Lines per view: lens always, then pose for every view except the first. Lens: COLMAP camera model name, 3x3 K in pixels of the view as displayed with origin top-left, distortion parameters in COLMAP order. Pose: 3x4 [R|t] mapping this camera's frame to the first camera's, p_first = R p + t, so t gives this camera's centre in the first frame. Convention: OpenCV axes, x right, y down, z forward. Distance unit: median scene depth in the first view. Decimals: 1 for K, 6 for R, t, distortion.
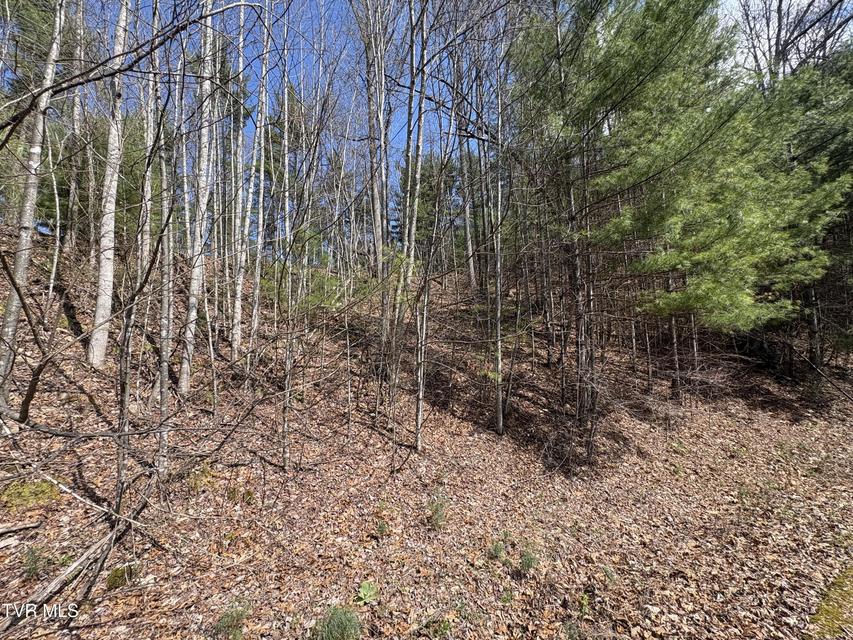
lens RADIAL K [[341.1, 0, 425.3], [0, 341.1, 319.4], [0, 0, 1]] dist [0.002465, -0.000053]
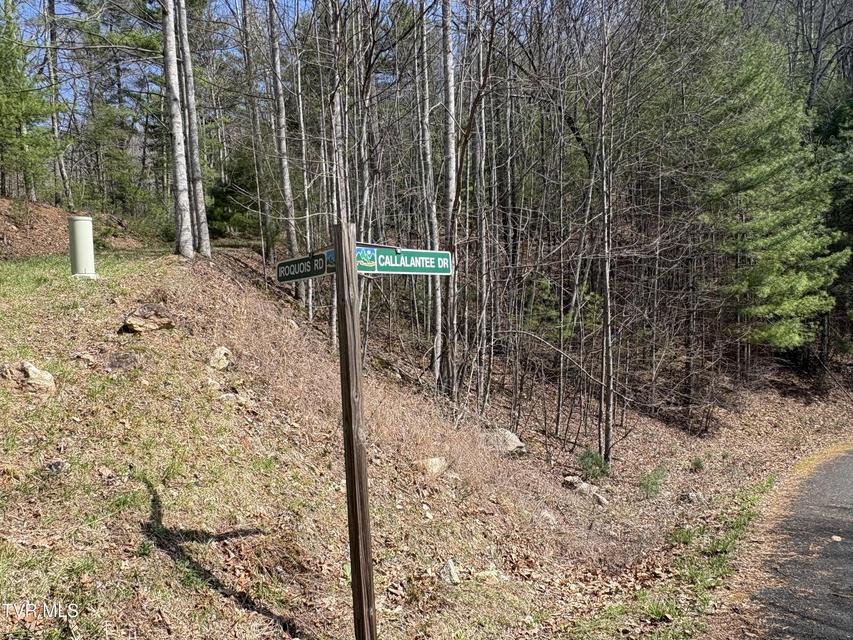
lens RADIAL K [[623.1, 0, 426.9], [0, 623.1, 319.7], [0, 0, 1]] dist [-0.002283, -0.002025]
pose [[0.960731, 0.003194, 0.277463, -1.155421], [-0.027706, 0.996041, 0.084468, -0.223232], [-0.276094, -0.088839, 0.957016, -1.002029]]
